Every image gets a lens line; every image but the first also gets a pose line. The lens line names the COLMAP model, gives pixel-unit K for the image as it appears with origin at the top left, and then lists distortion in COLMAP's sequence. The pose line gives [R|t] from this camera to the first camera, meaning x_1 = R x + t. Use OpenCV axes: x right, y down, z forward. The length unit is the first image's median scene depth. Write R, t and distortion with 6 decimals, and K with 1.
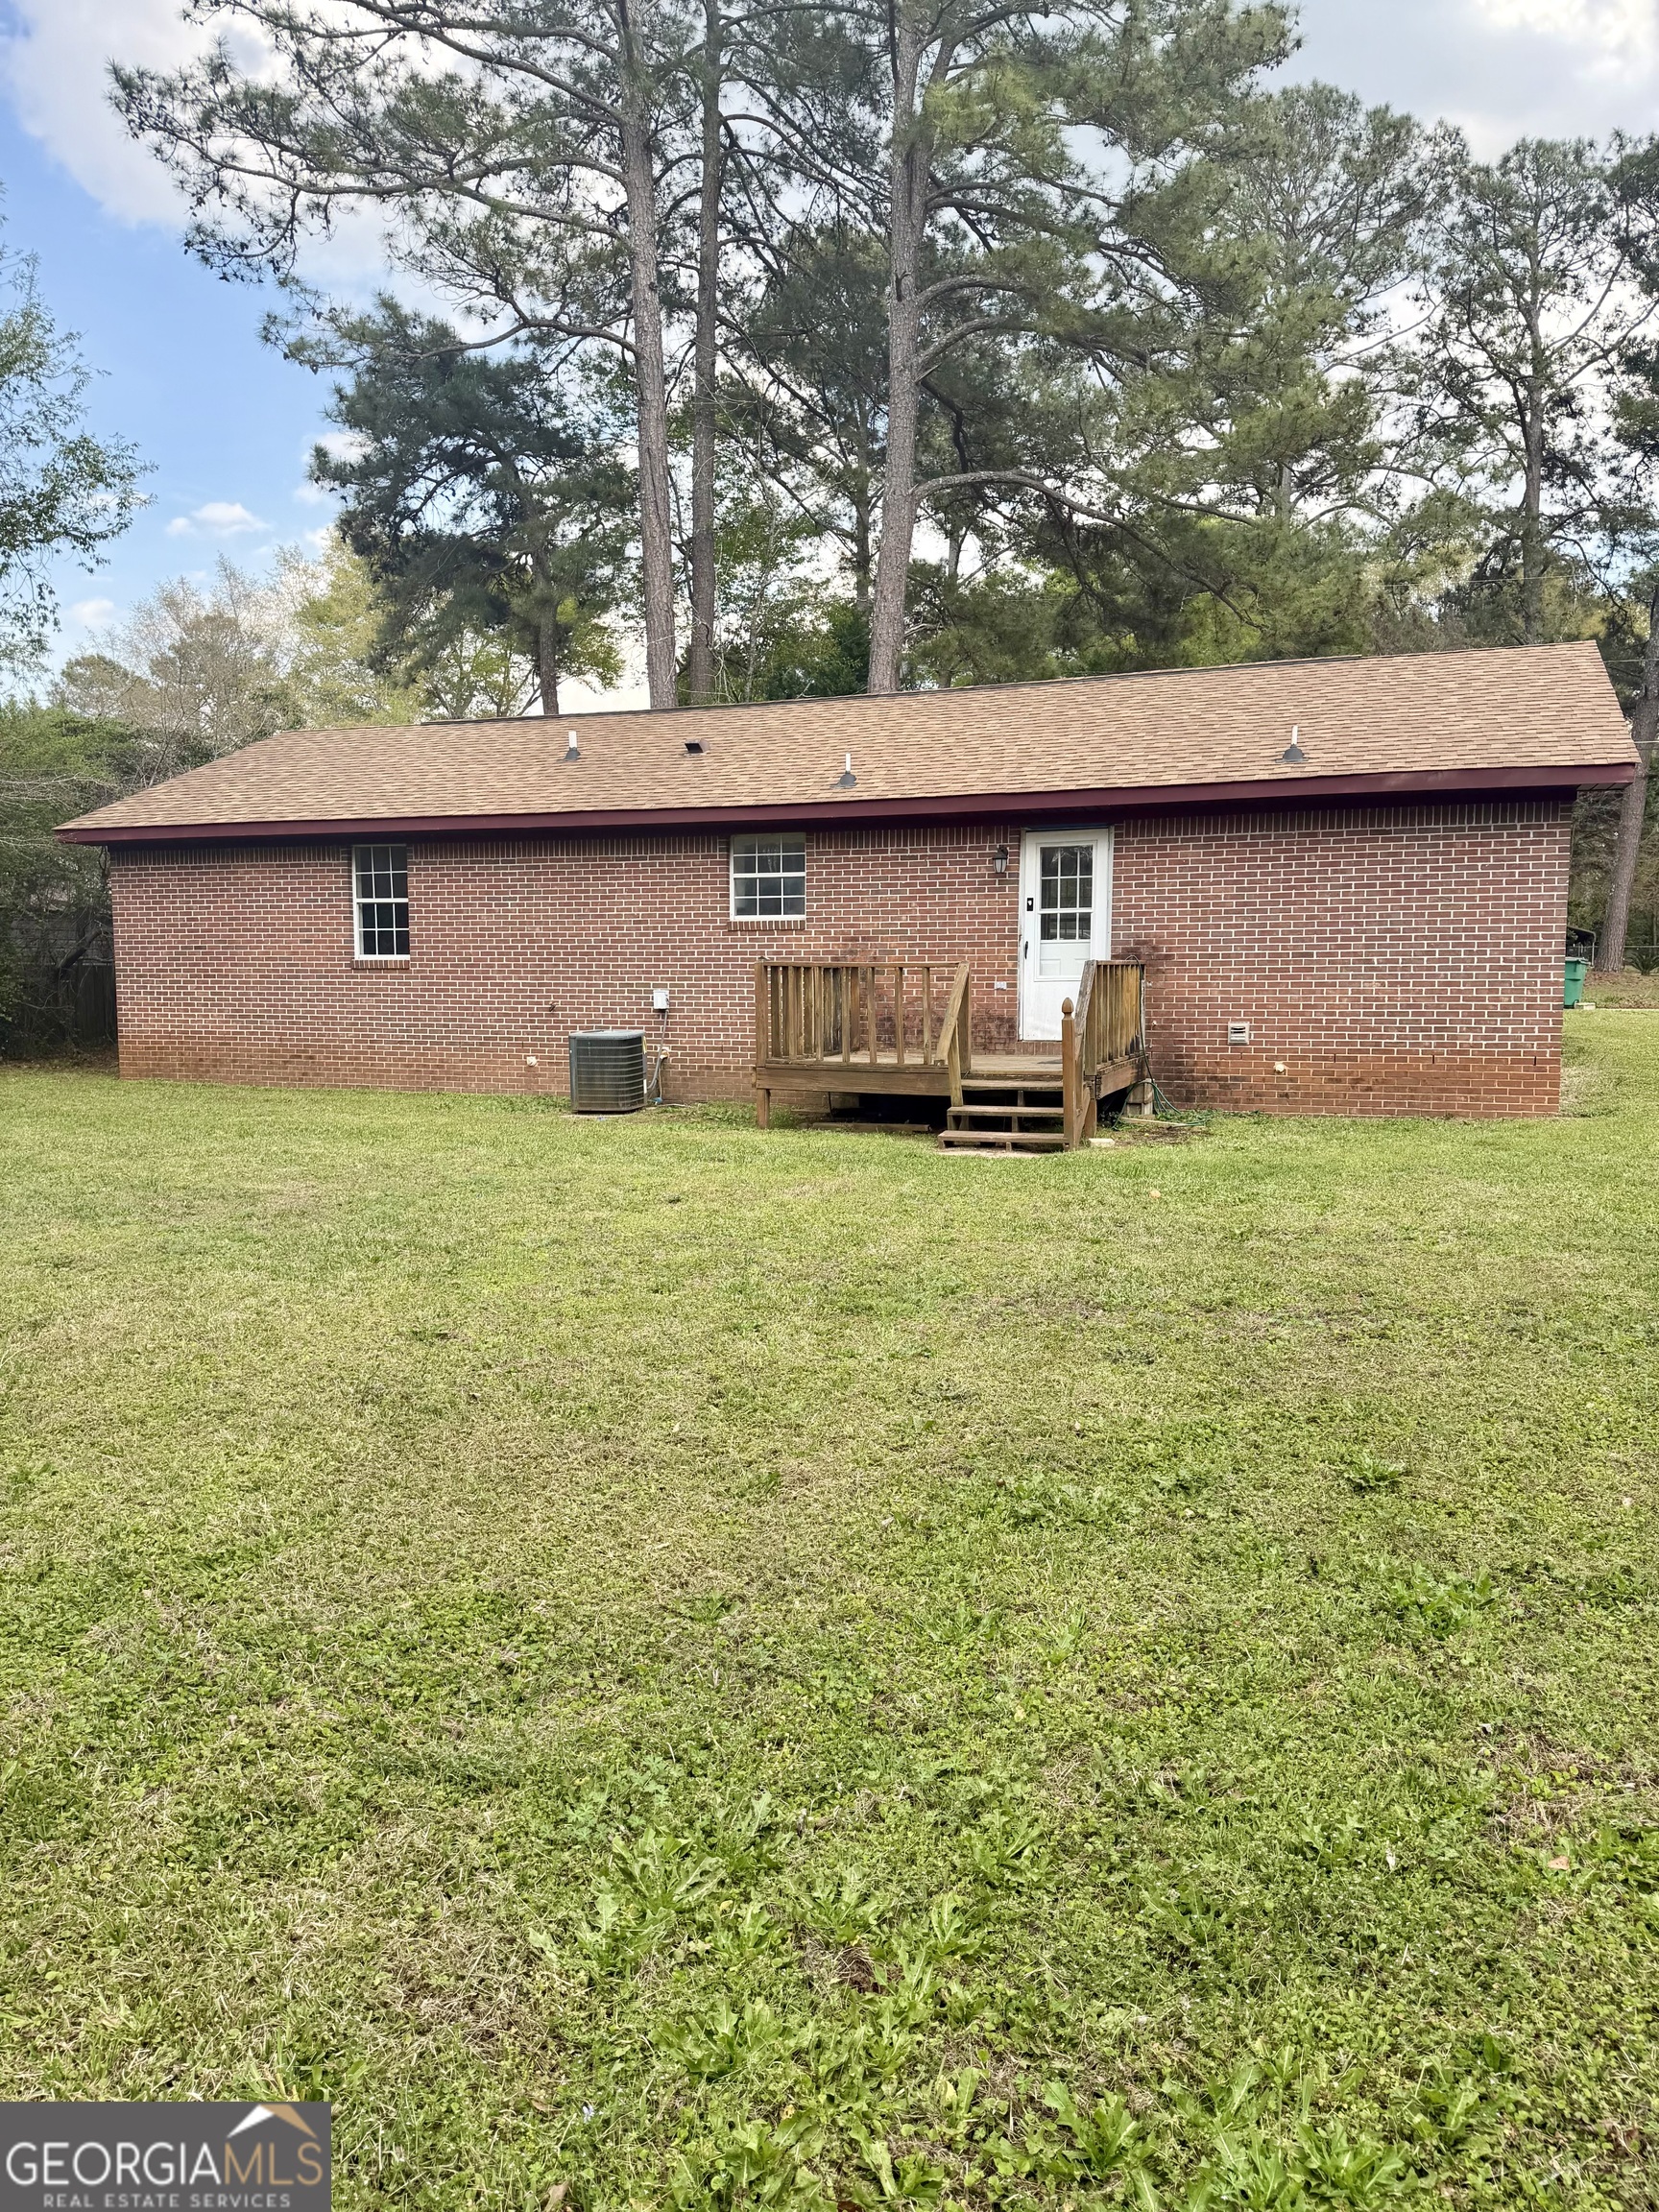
lens RADIAL K [[1517.0, 0, 831.3], [0, 1517.0, 1120.7], [0, 0, 1]] dist [0.103913, -0.101444]
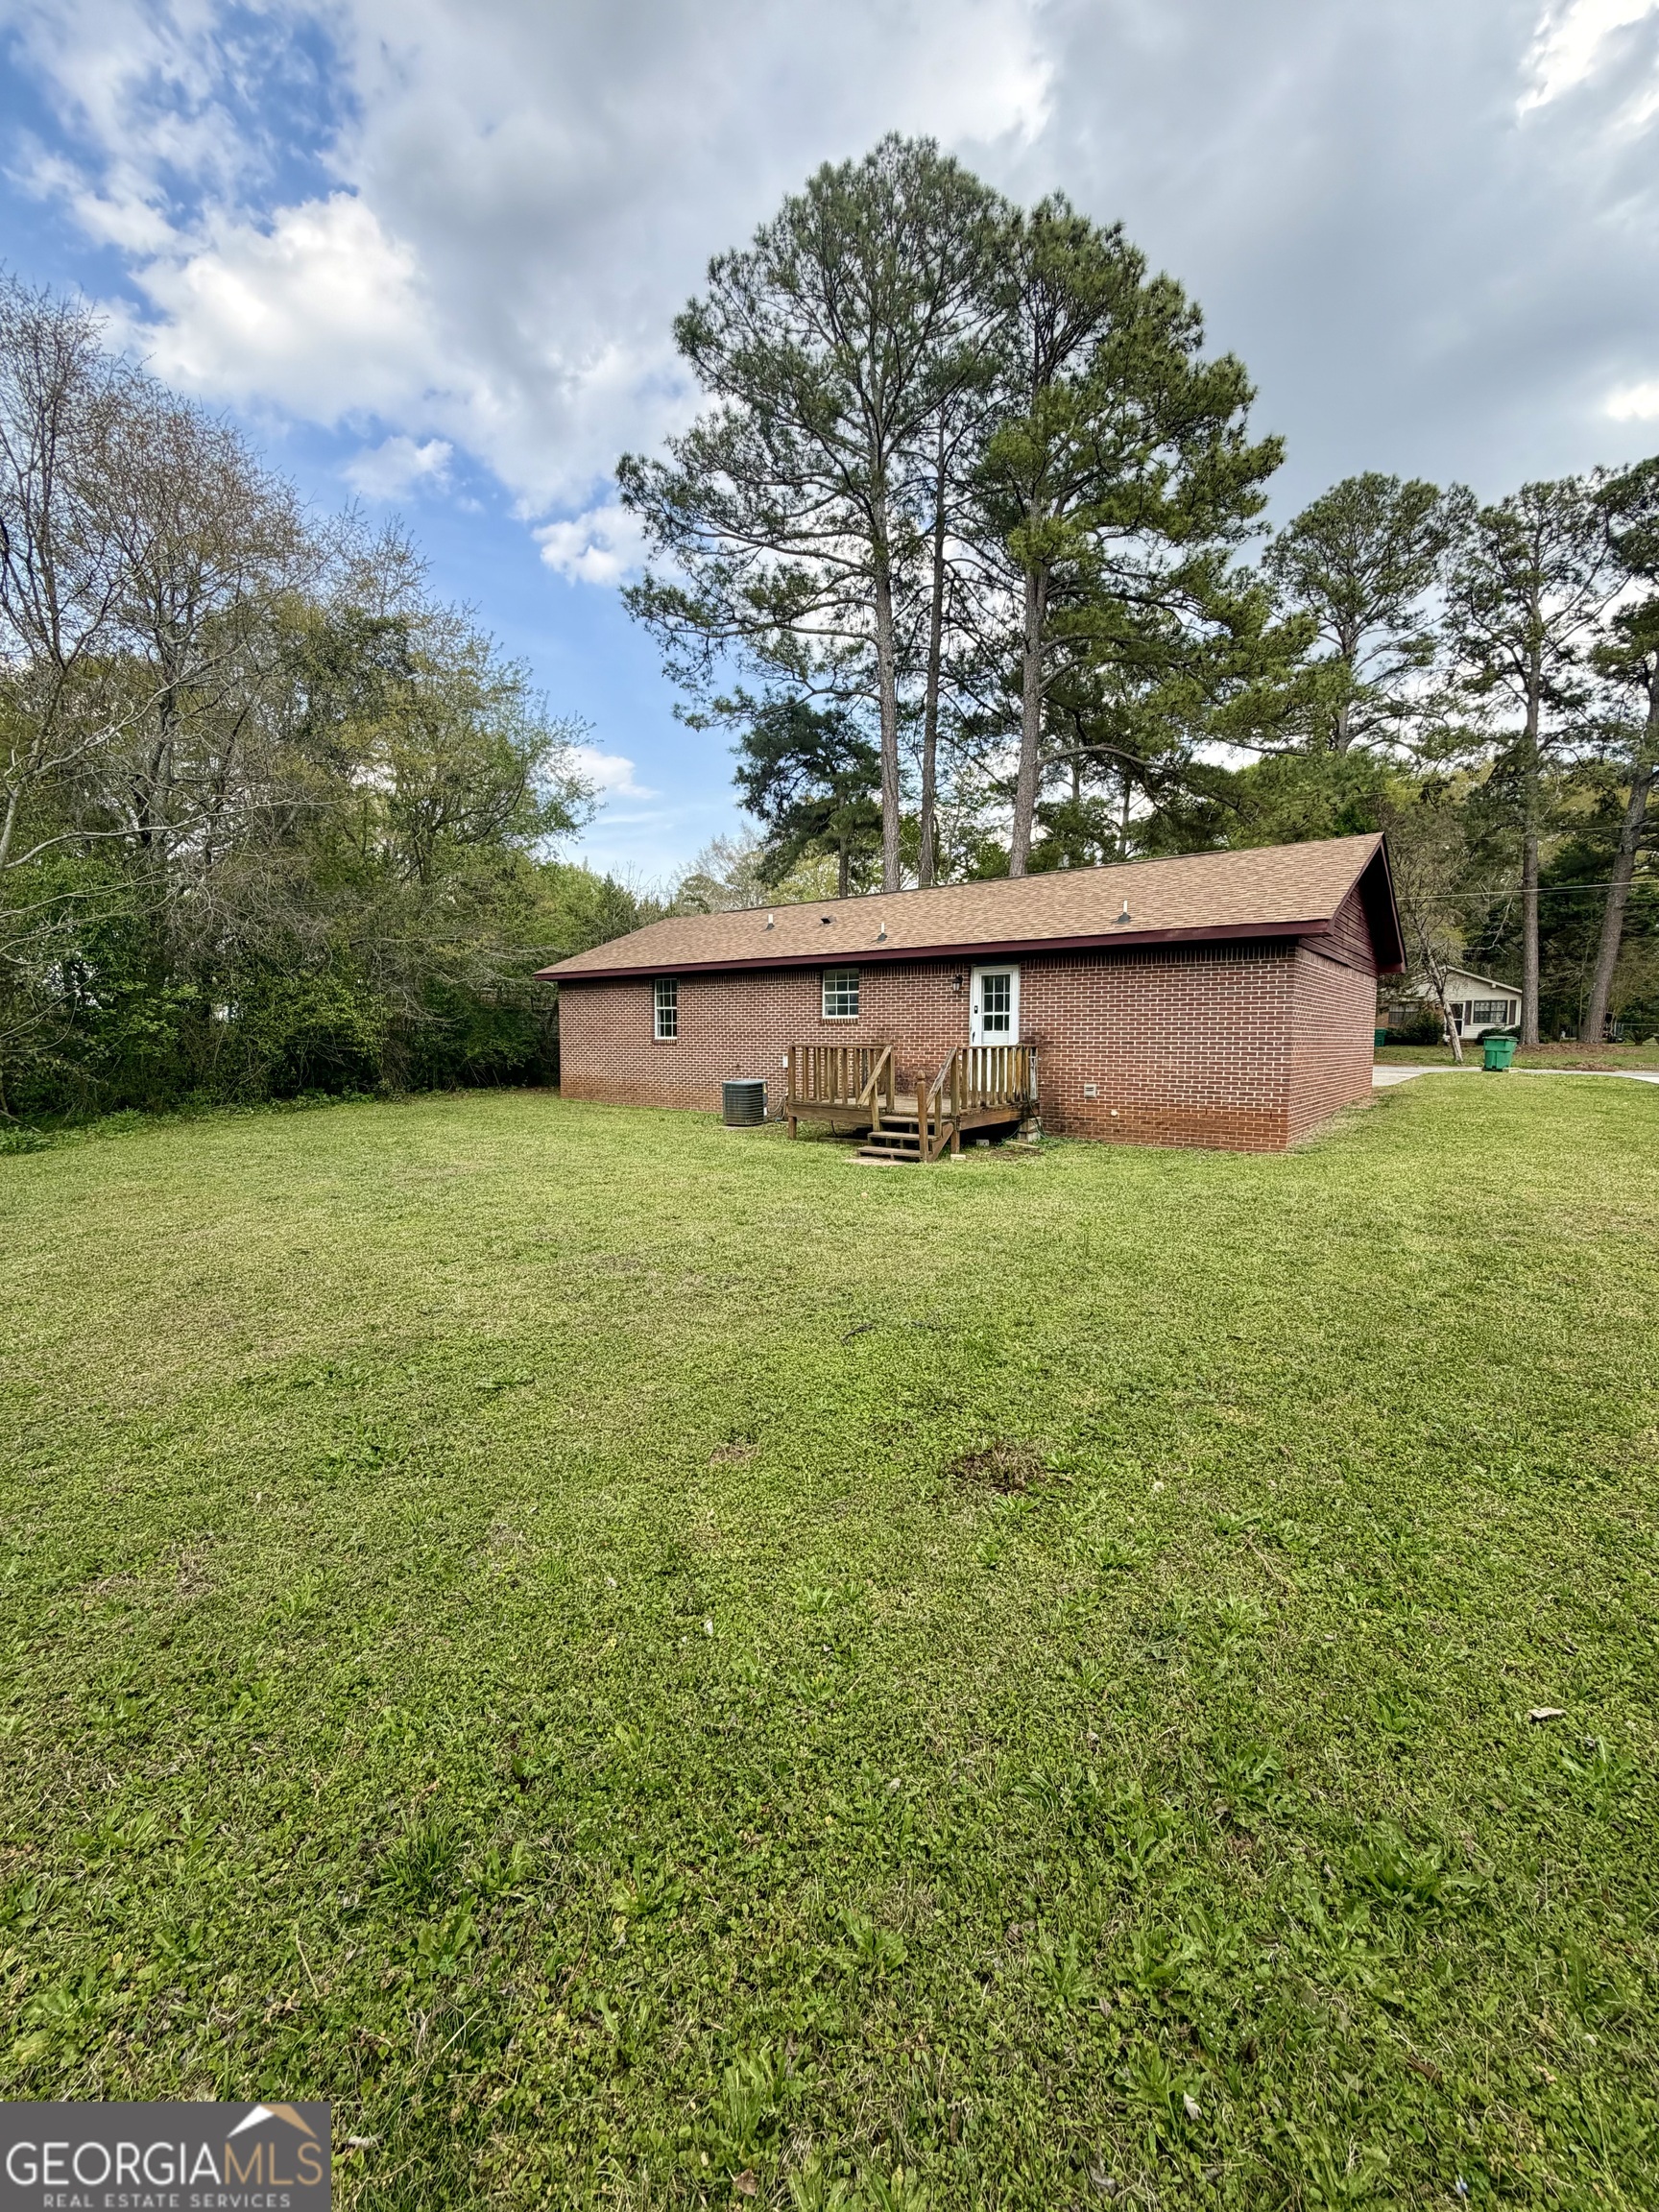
lens RADIAL K [[878.8, 0, 829.5], [0, 878.8, 1106.0], [0, 0, 1]] dist [-0.001340, -0.000530]
pose [[0.952574, 0.027995, -0.303017, 0.229888], [-0.032649, 0.999414, -0.010302, -0.018526], [0.302551, 0.019707, 0.952929, 0.033862]]
